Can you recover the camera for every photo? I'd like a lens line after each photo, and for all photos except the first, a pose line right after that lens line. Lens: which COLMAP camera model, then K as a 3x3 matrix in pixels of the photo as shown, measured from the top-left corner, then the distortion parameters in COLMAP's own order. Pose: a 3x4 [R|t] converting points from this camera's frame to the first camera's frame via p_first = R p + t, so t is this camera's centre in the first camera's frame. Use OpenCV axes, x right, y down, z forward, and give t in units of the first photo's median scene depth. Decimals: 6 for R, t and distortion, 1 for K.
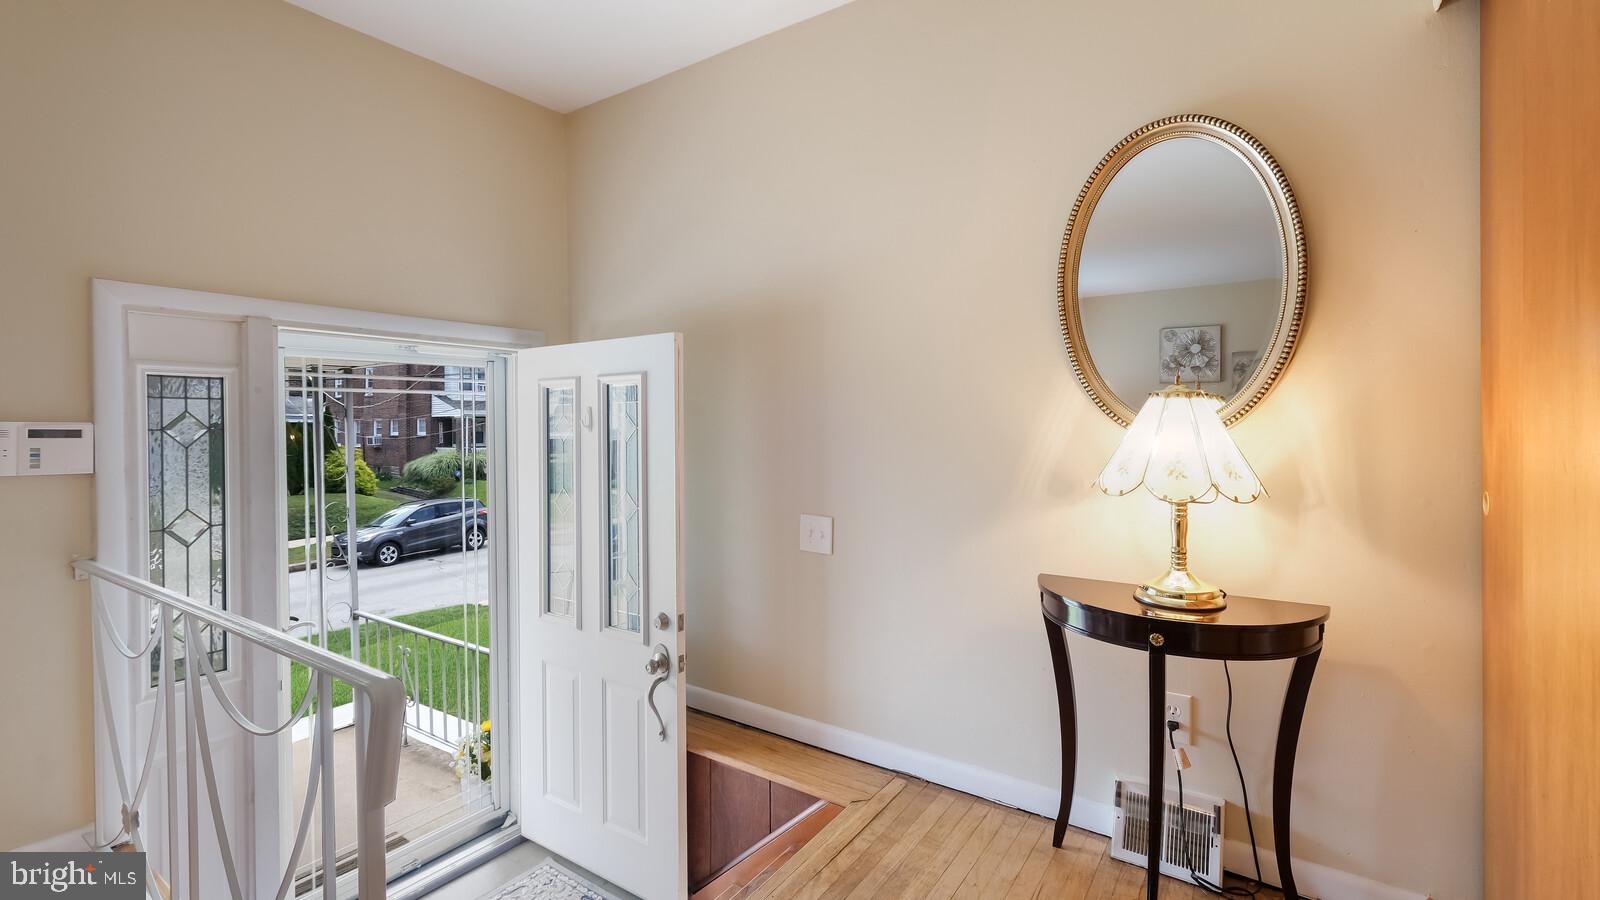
lens RADIAL K [[712.1, 0, 792.2], [0, 712.1, 412.2], [0, 0, 1]] dist [0.003316, 0.000244]
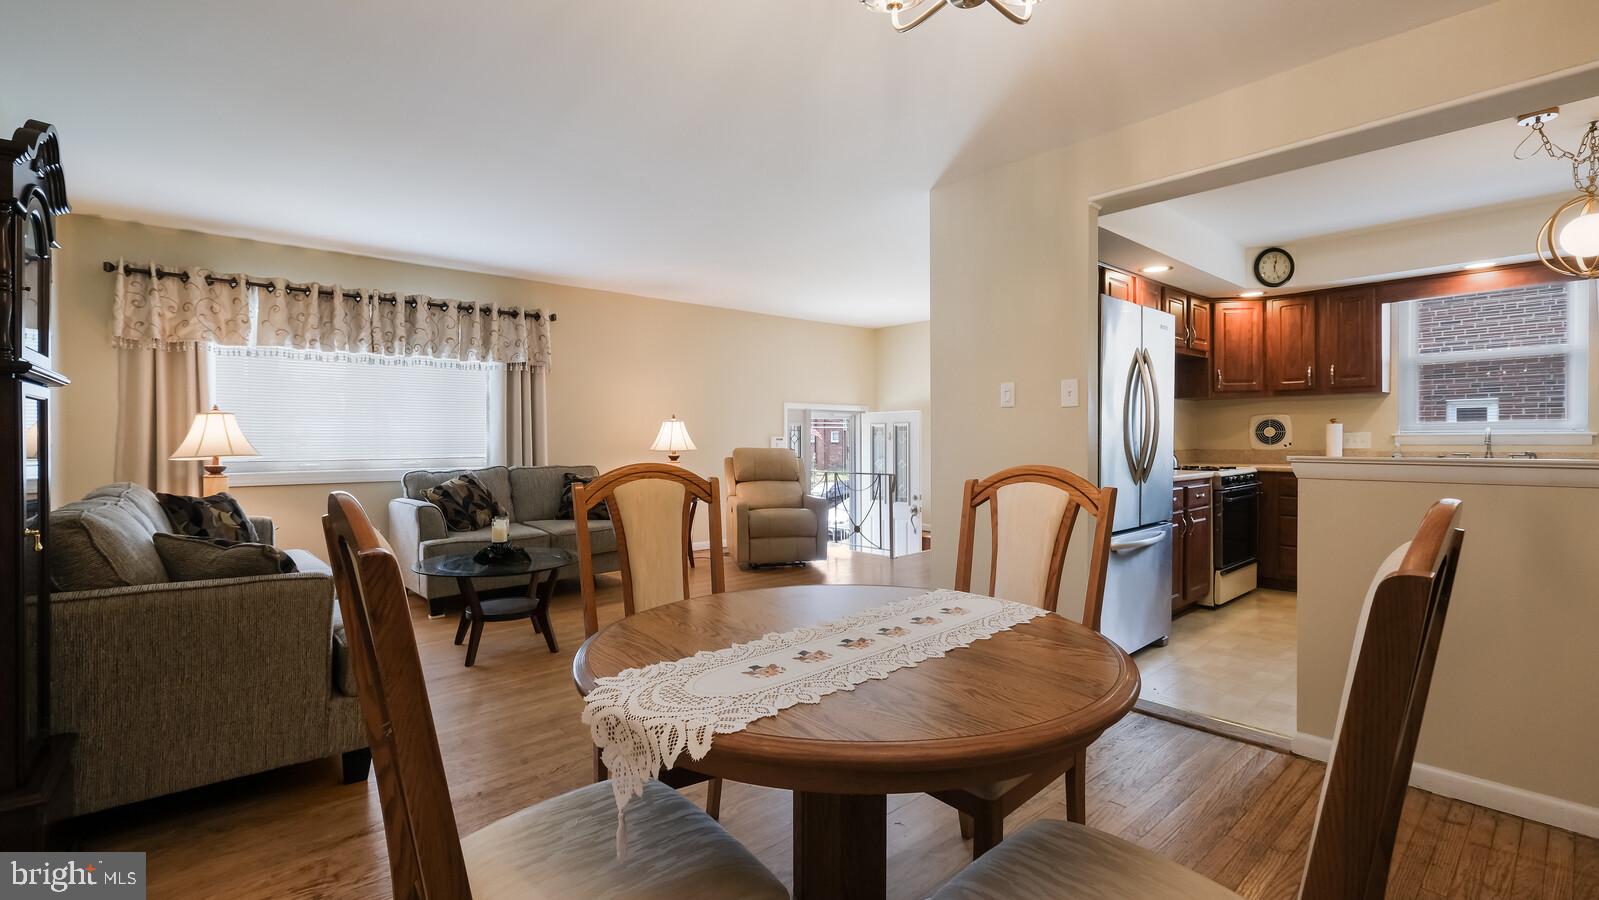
lens RADIAL K [[706.1, 0, 796.6], [0, 706.1, 442.5], [0, 0, 1]] dist [0.003234, 0.000020]
pose [[0.972596, 0.005632, -0.232433, 0.062759], [-0.002554, 0.999905, 0.013542, -0.009769], [0.232487, -0.012577, 0.972518, -3.194785]]
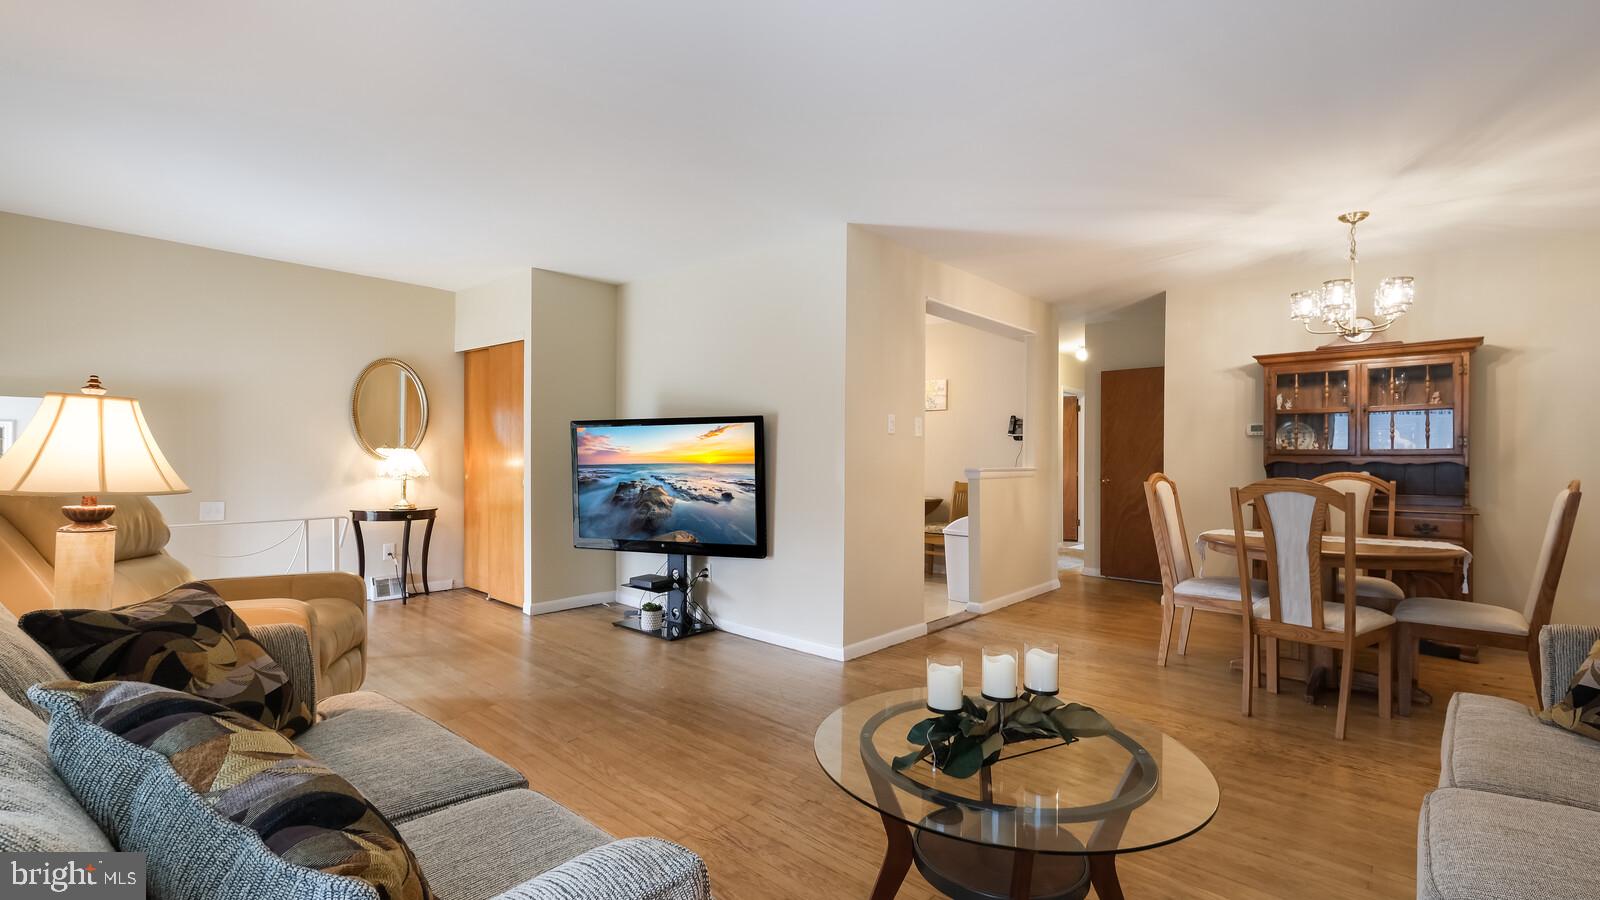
lens RADIAL K [[700.3, 0, 792.8], [0, 700.3, 448.6], [0, 0, 1]] dist [0.002358, -0.000158]
pose [[0.122153, 0.019411, 0.992321, -2.299822], [-0.012961, 0.999755, -0.017961, 0.017611], [-0.992427, -0.010668, 0.122374, -1.108835]]
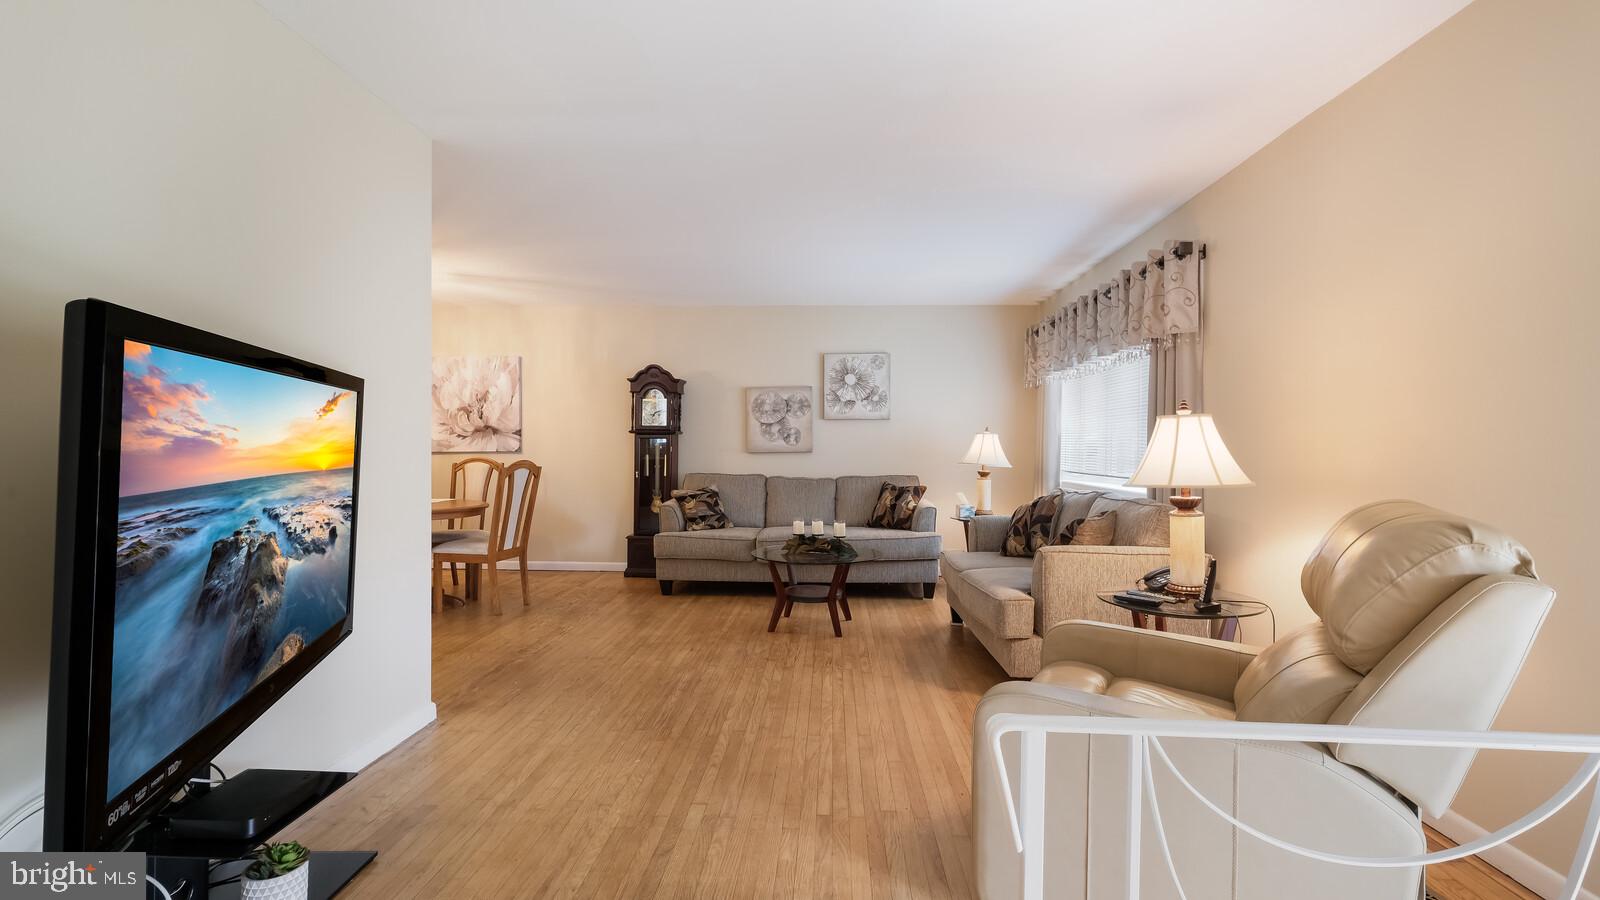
lens RADIAL K [[700.3, 0, 792.8], [0, 700.3, 448.6], [0, 0, 1]] dist [0.002358, -0.000158]
pose [[-0.849626, 0.001410, -0.527383, 0.122863], [0.001872, 0.999998, -0.000342, -0.001676], [0.527382, -0.001278, -0.849627, 0.918510]]
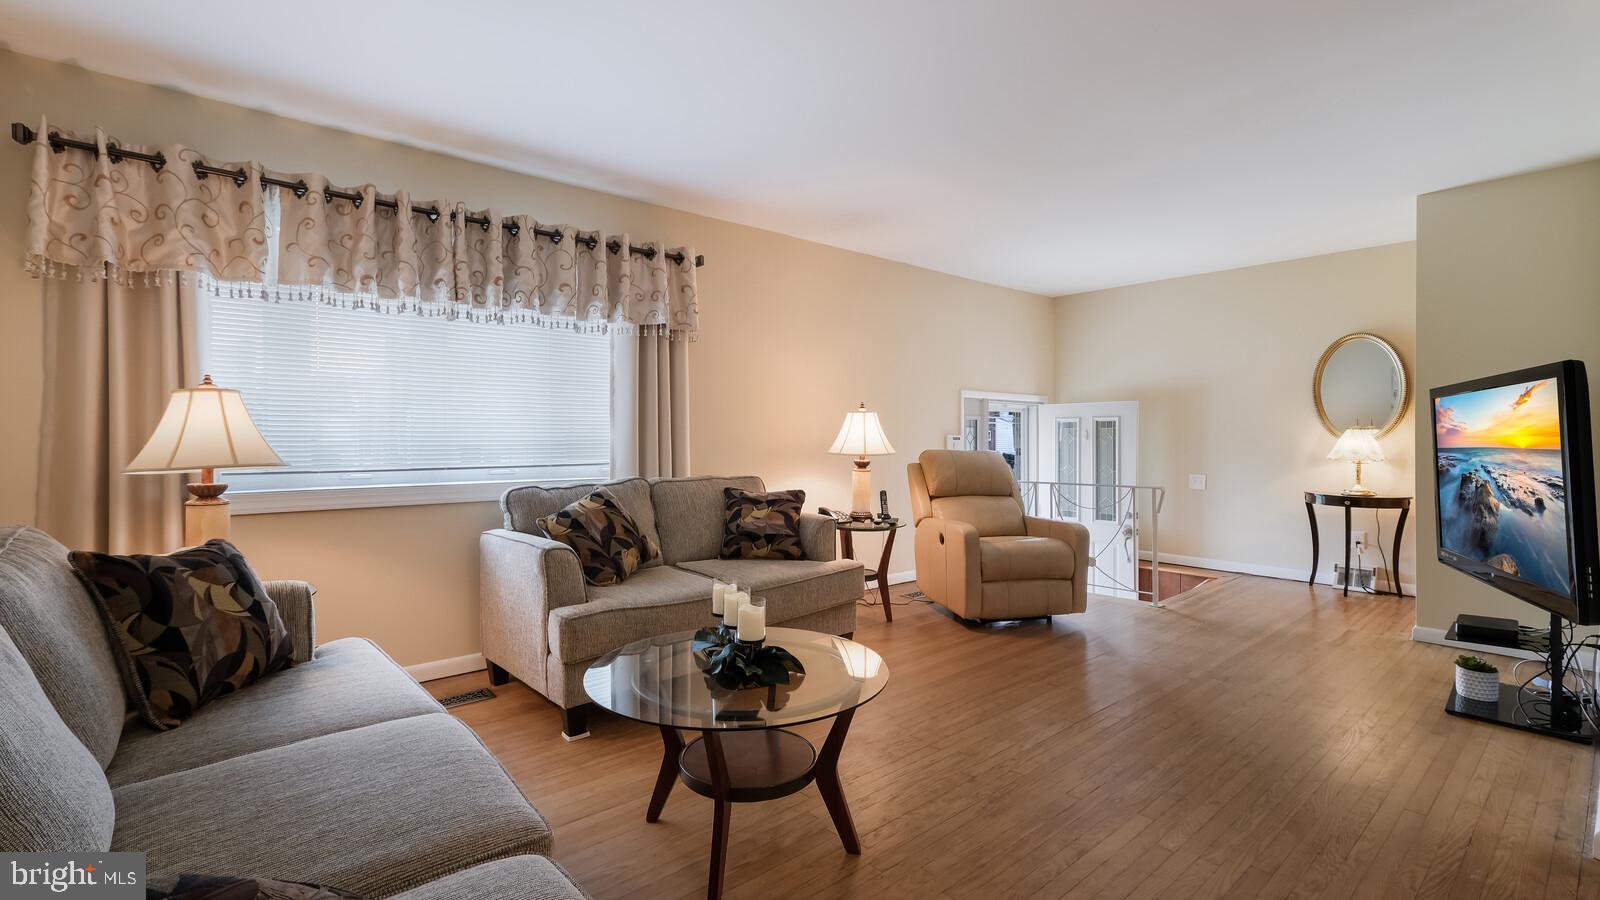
lens RADIAL K [[712.9, 0, 795.2], [0, 712.9, 441.4], [0, 0, 1]] dist [0.002042, 0.001321]
pose [[0.968867, 0.006930, -0.247484, -0.965236], [-0.003715, 0.999903, 0.013457, 0.002810], [0.247554, -0.012118, 0.968798, -2.379759]]
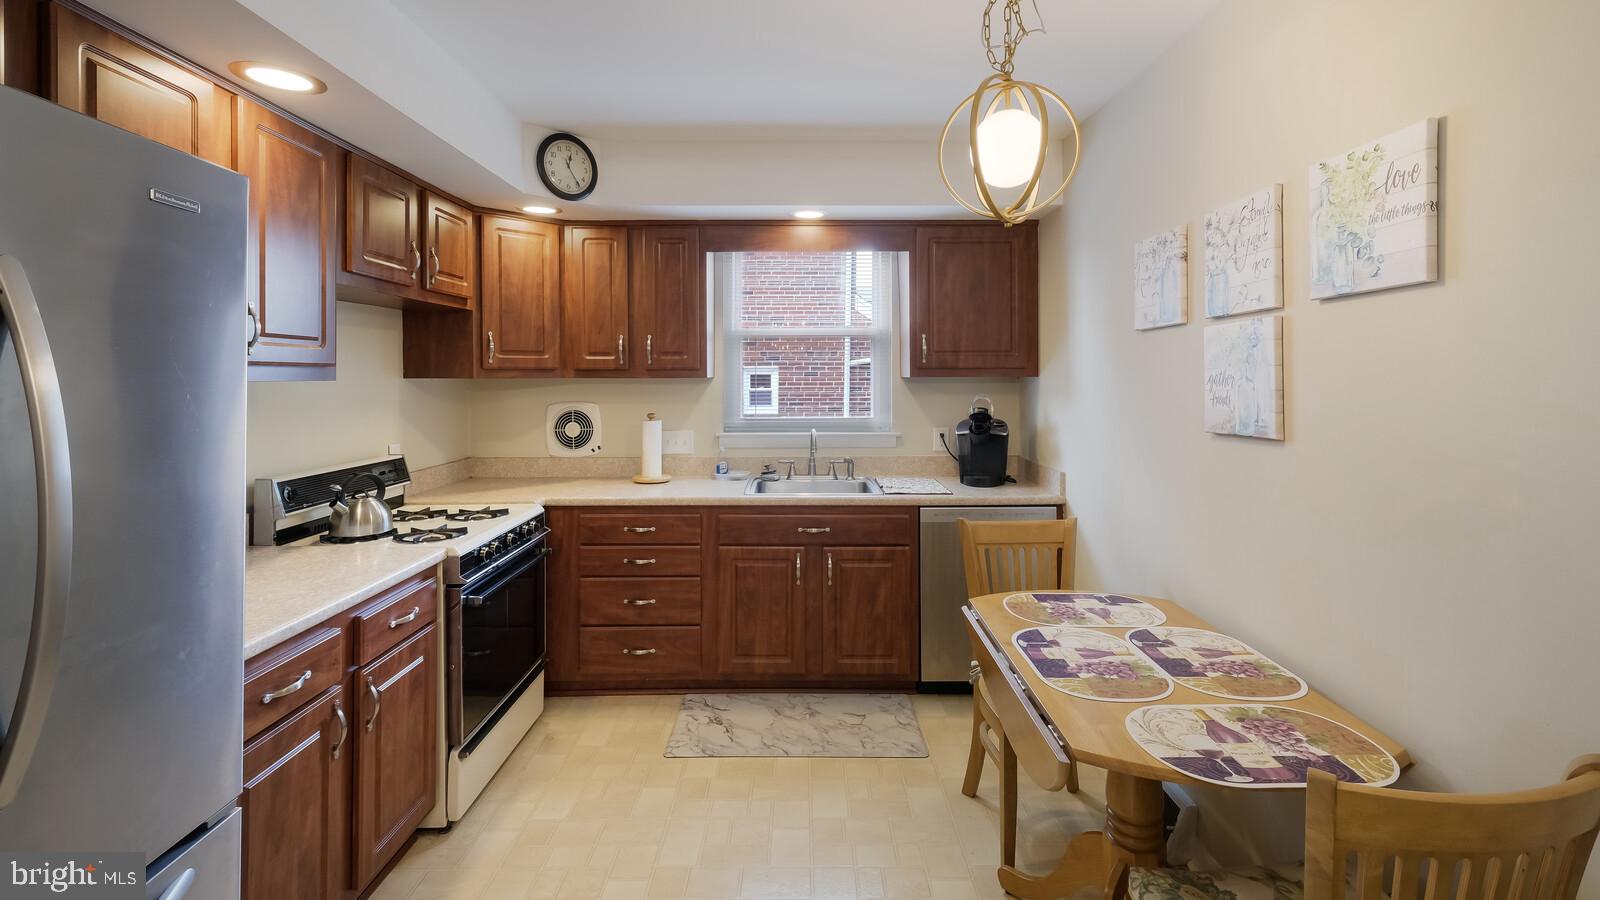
lens RADIAL K [[718.0, 0, 806.4], [0, 718.0, 382.8], [0, 0, 1]] dist [0.001130, 0.000078]
pose [[0.815302, 0.004710, 0.579017, 0.735155], [-0.008107, 0.999962, 0.003281, -0.173010], [-0.578979, -0.007369, 0.815309, -1.715419]]
